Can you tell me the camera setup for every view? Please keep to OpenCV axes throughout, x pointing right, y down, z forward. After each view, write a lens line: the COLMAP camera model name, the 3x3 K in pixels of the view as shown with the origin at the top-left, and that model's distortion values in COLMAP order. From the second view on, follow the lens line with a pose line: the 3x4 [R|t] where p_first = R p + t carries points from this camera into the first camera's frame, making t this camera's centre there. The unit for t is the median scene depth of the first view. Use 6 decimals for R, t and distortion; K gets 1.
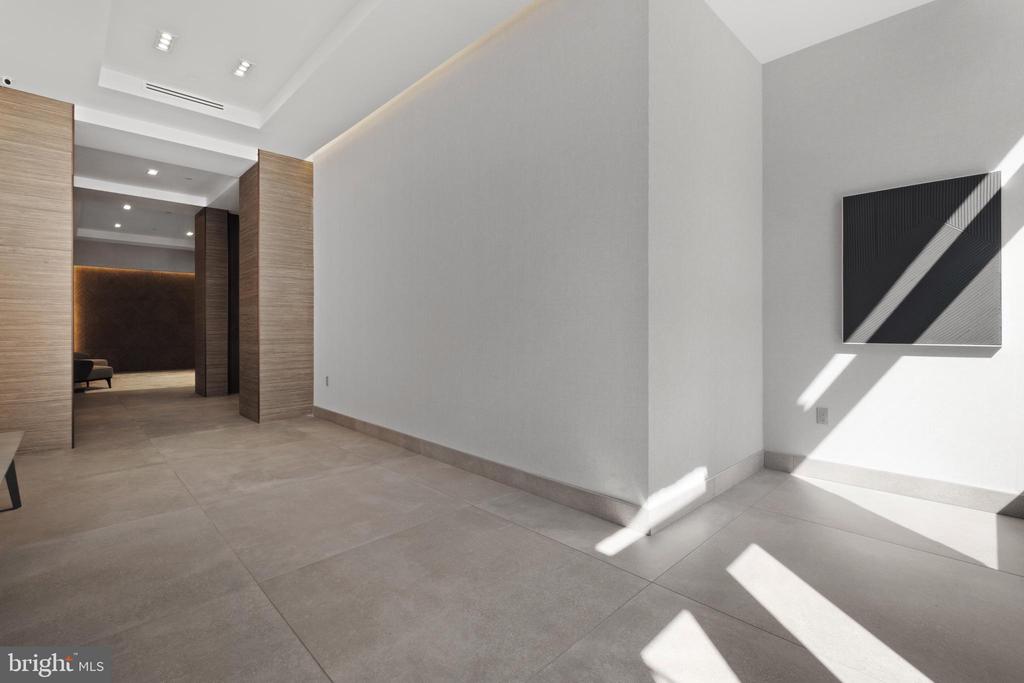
lens RADIAL K [[448.8, 0, 494.2], [0, 448.8, 323.7], [0, 0, 1]] dist [0.000880, 0.000342]
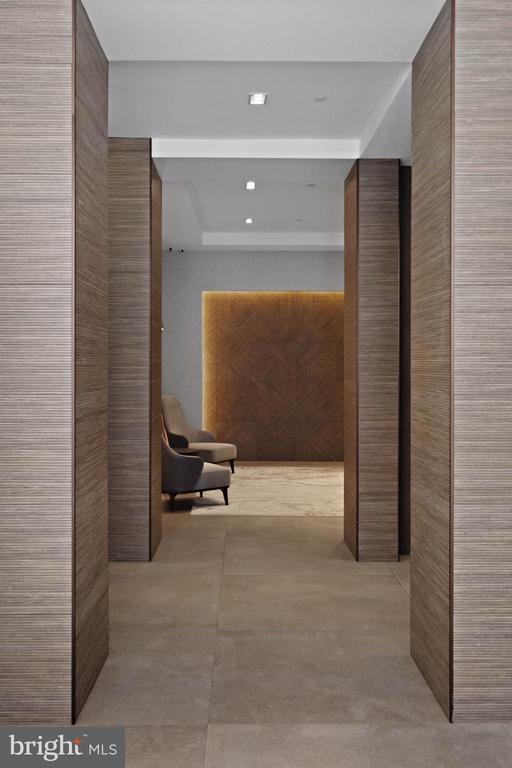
lens RADIAL K [[832.0, 0, 256.0], [0, 832.0, 381.4], [0, 0, 1]] dist [0.003942, 0.000000]
pose [[0.742051, 0.013318, -0.670211, -0.189016], [0.002446, 0.999742, 0.022575, -0.064834], [0.670338, -0.018391, 0.741828, 0.390951]]
